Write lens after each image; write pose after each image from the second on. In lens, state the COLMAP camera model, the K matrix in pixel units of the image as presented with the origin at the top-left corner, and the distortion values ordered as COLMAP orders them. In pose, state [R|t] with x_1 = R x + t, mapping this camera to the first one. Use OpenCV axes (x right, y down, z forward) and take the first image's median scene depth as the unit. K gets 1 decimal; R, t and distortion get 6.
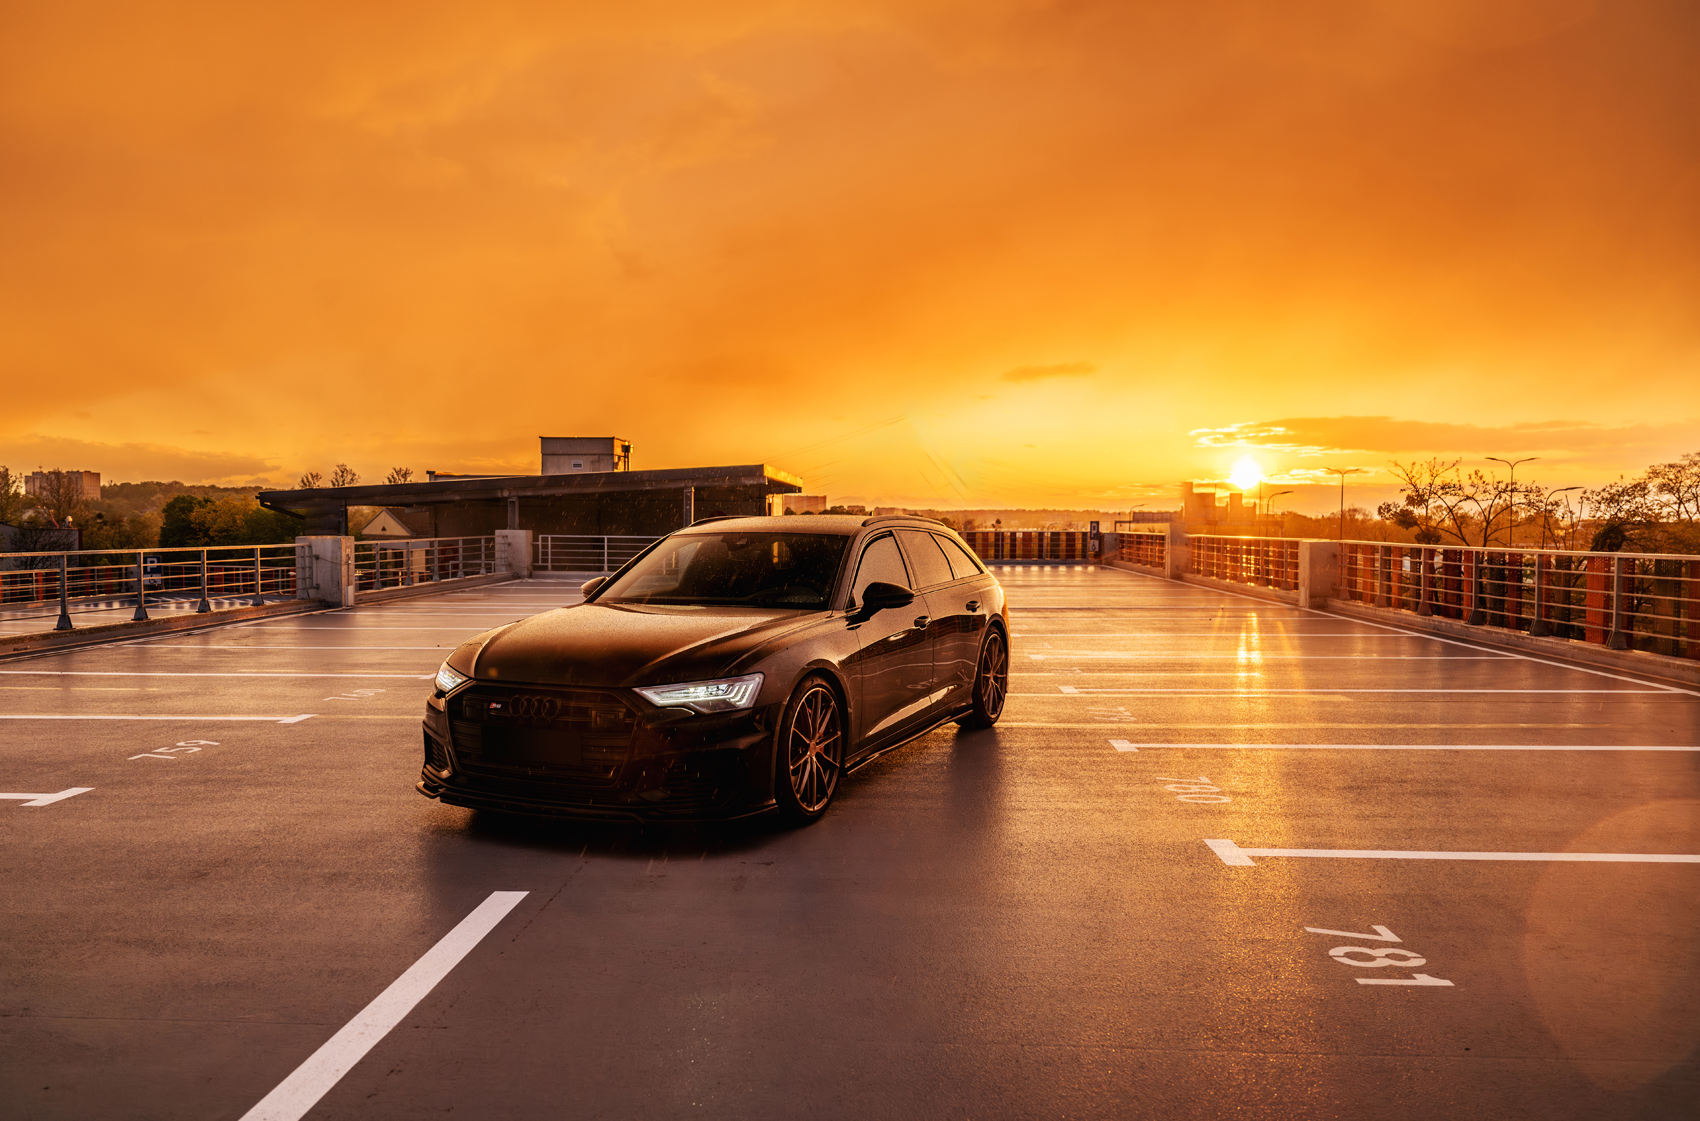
lens RADIAL K [[1273.7, 0, 808.0], [0, 1273.7, 616.4], [0, 0, 1]] dist [-0.000071, 0.005360]
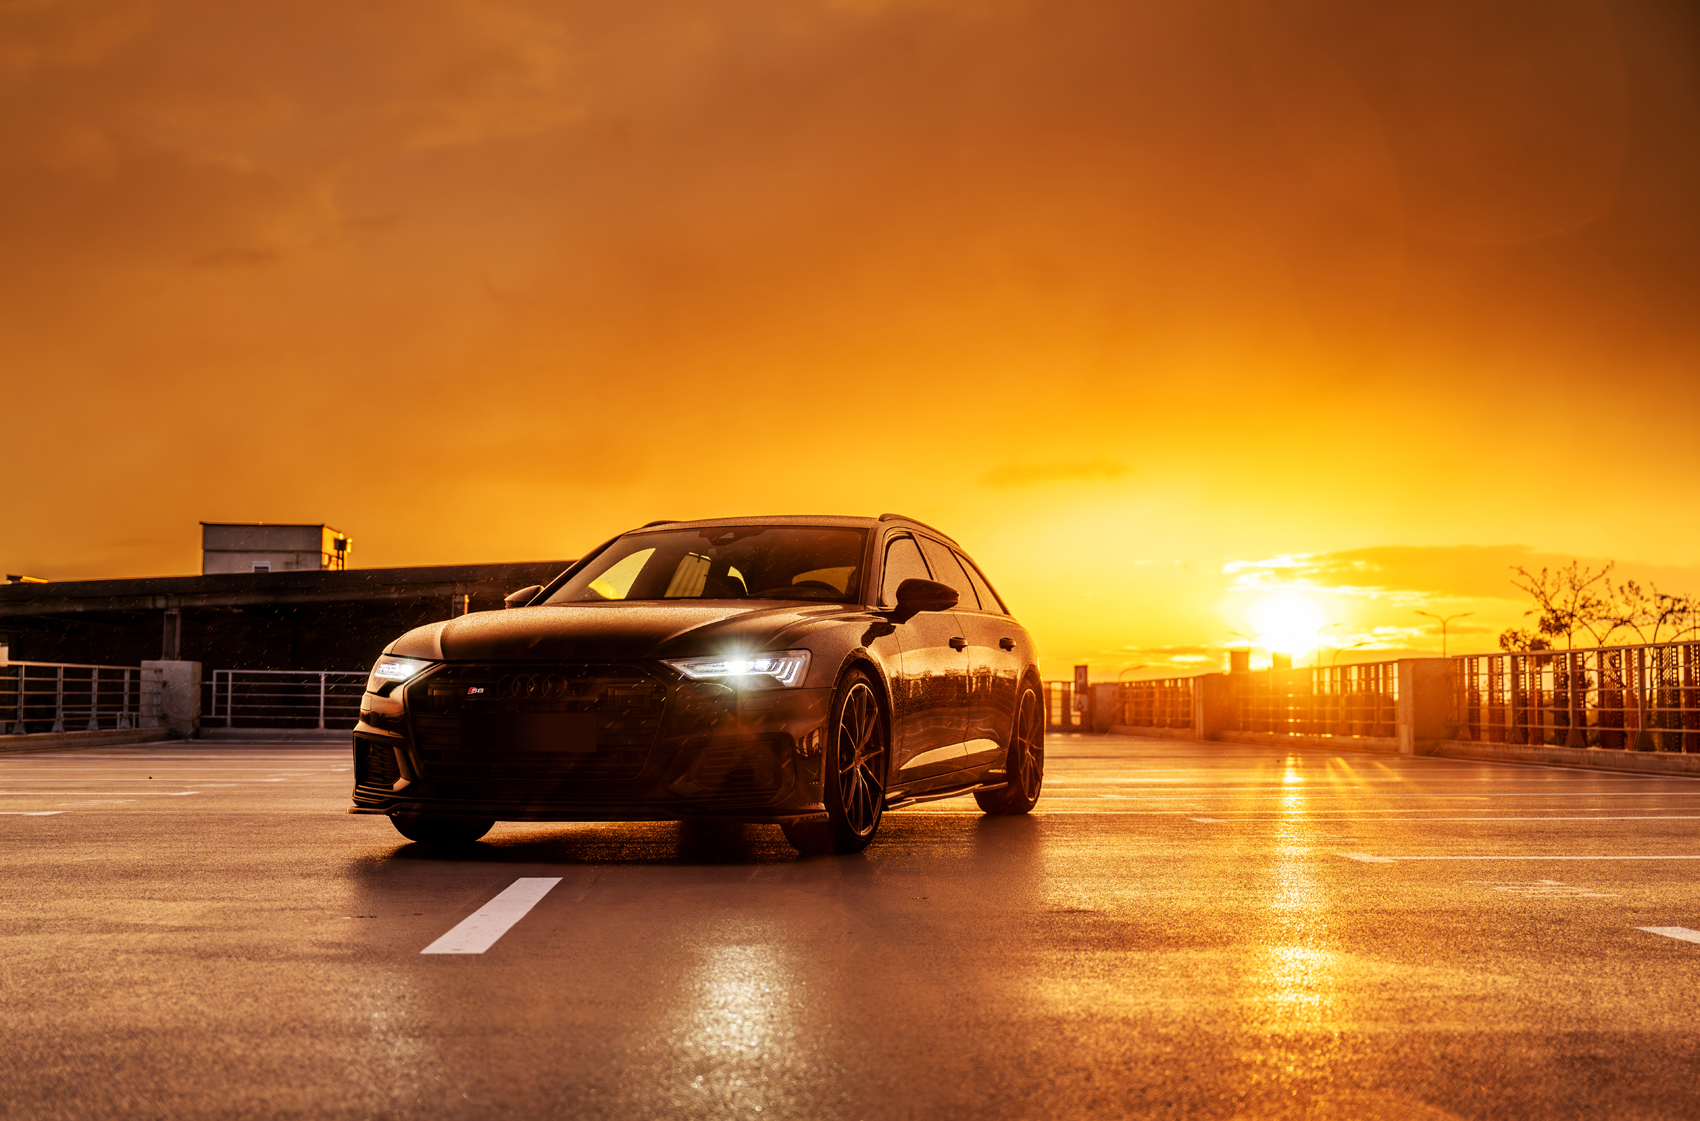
lens RADIAL K [[2122.4, 0, 850.0], [0, 2122.4, 560.5], [0, 0, 1]] dist [-0.003203, -0.034099]
pose [[0.992287, 0.011908, 0.123392, -0.047129], [0.005740, 0.989894, -0.141691, 0.047689], [-0.123832, 0.141307, 0.982190, -0.093240]]
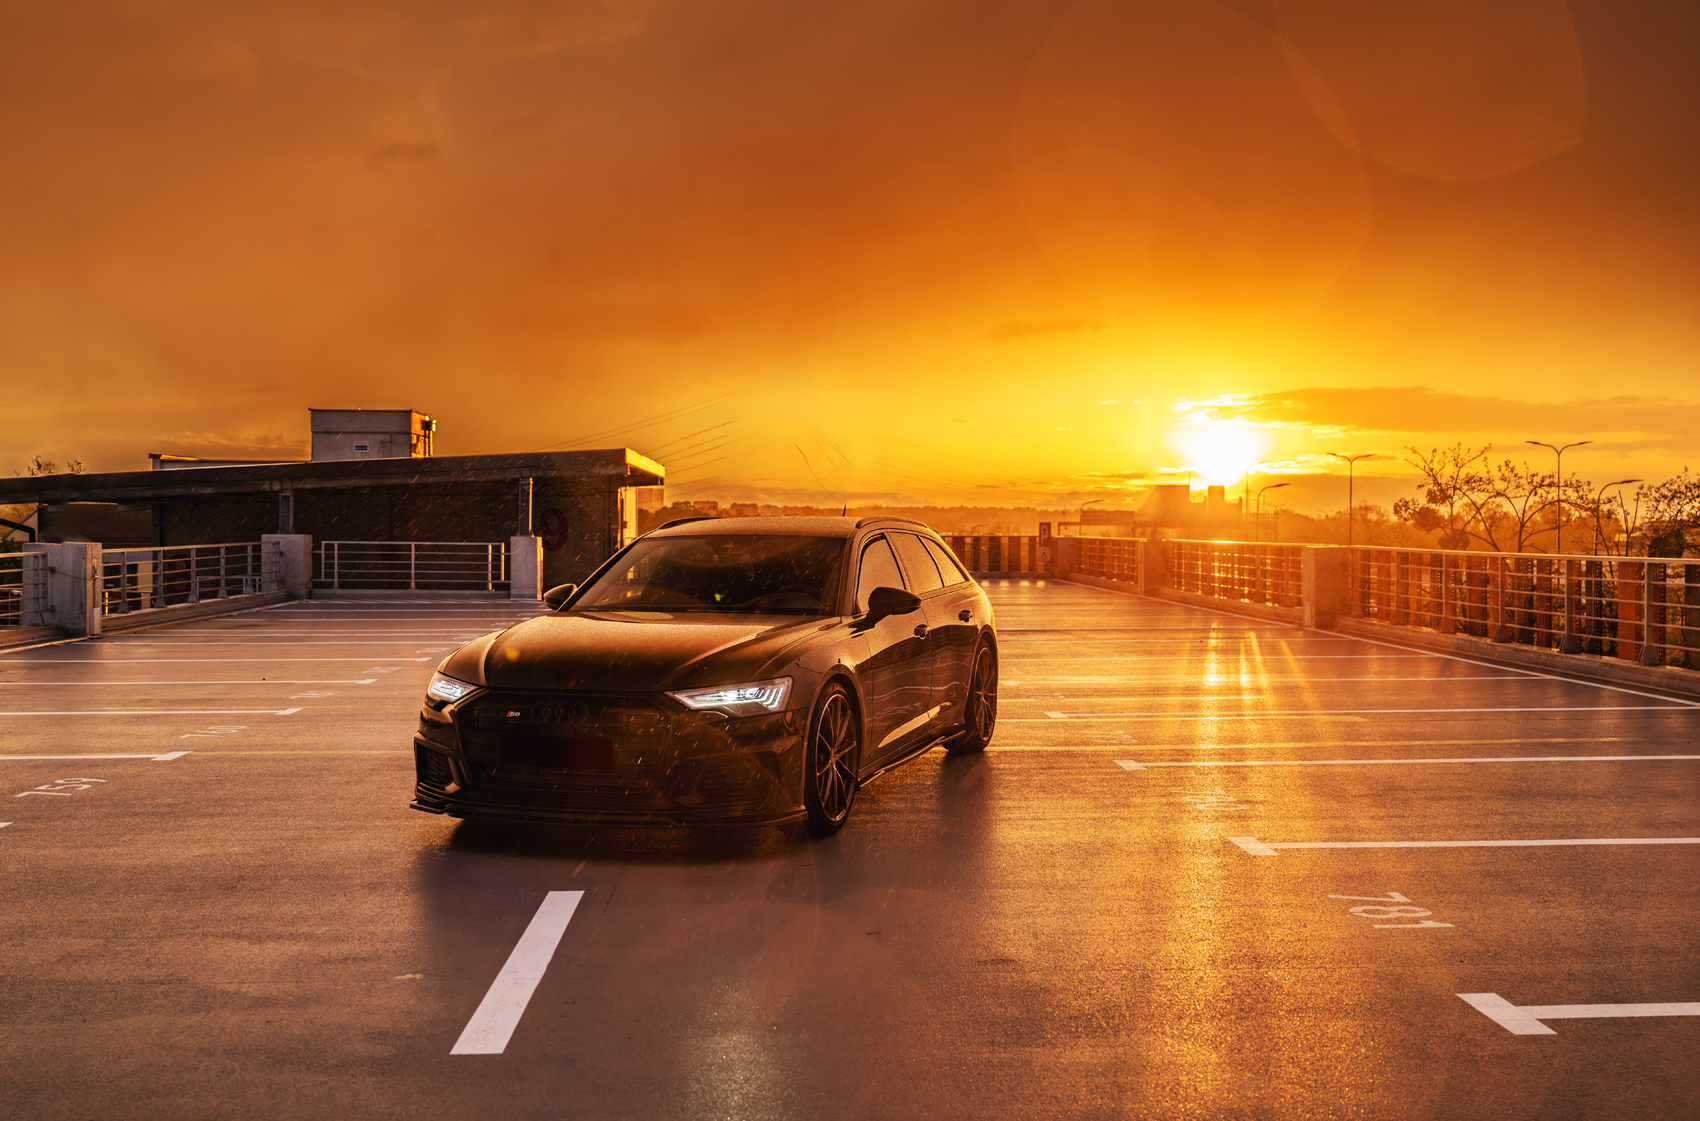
lens RADIAL K [[1765.6, 0, 850.0], [0, 1765.6, 560.5], [0, 0, 1]] dist [-0.001281, -0.003505]
pose [[0.992884, -0.002701, 0.119055, -0.040186], [0.009022, 0.998576, -0.052586, 0.007114], [-0.118744, 0.053286, 0.991494, -0.095836]]
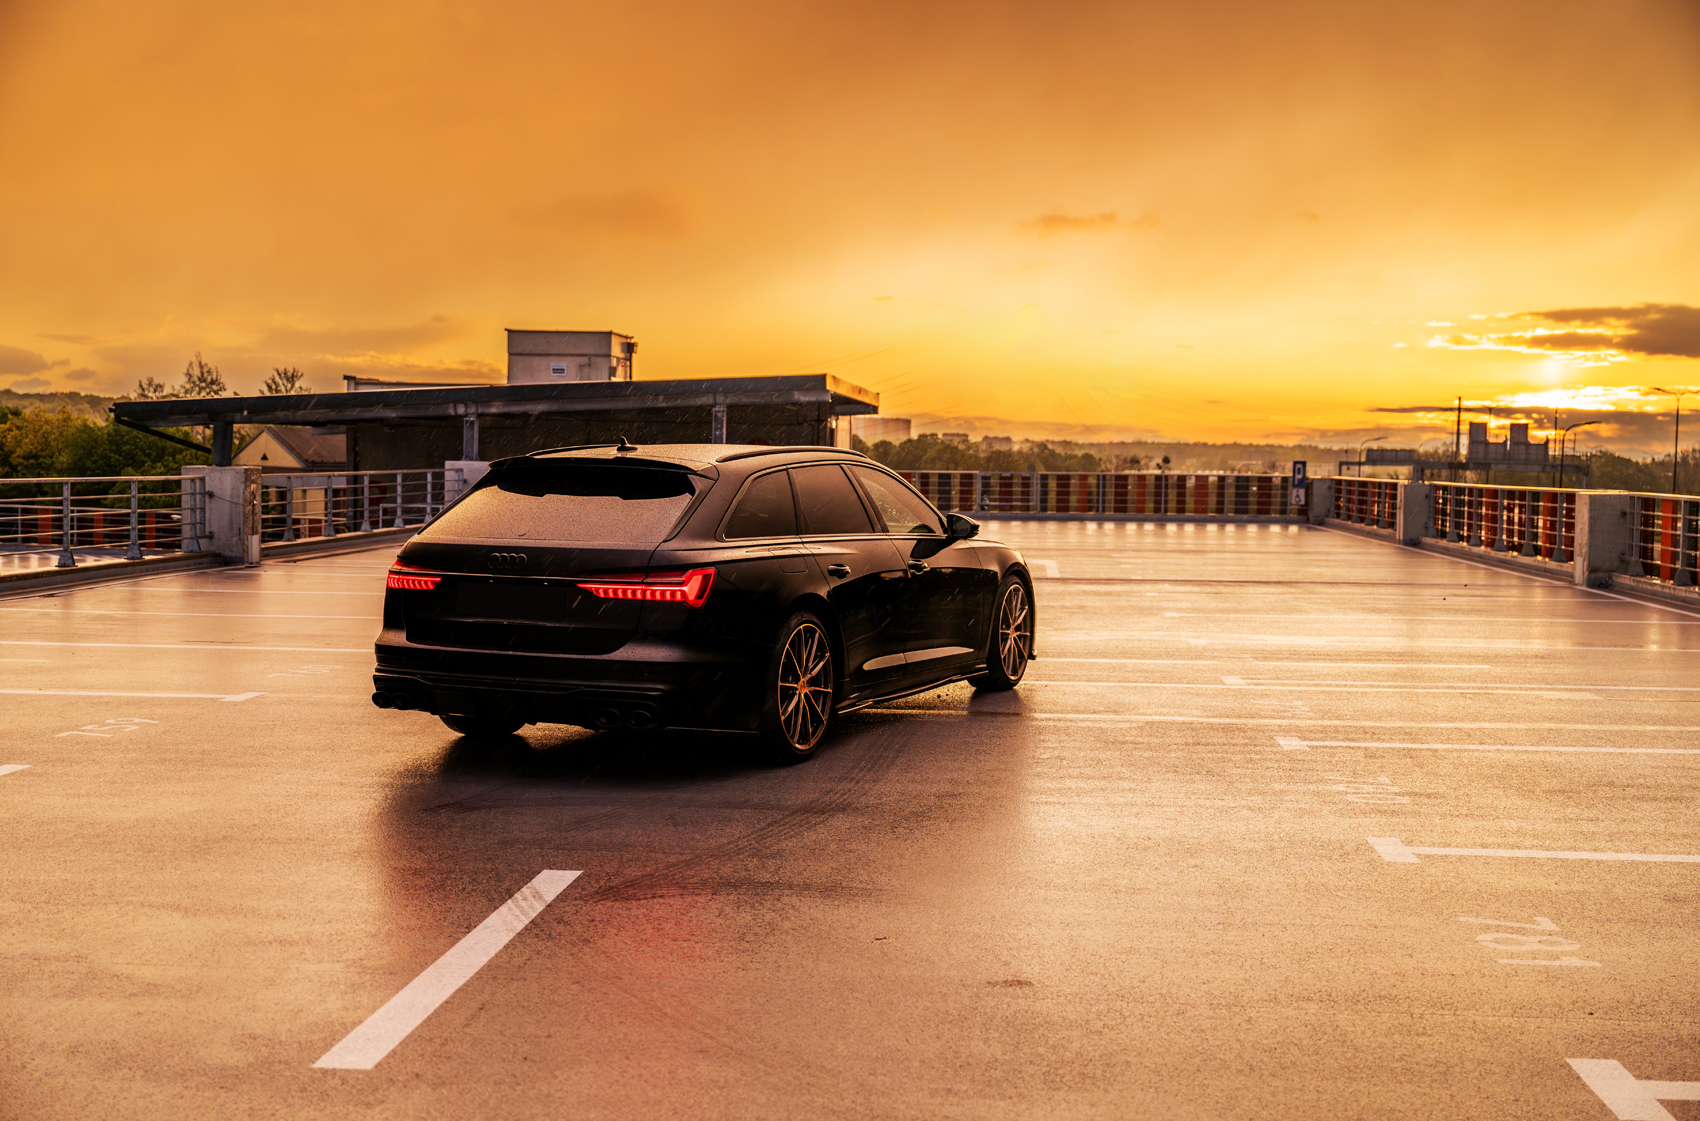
lens RADIAL K [[1895.0, 0, 850.0], [0, 1895.0, 560.5], [0, 0, 1]] dist [-0.001829, 0.008257]
pose [[0.999739, 0.015598, -0.016686, -0.003634], [-0.015911, 0.999696, -0.018829, 0.005382], [0.016387, 0.019089, 0.999683, -0.070669]]
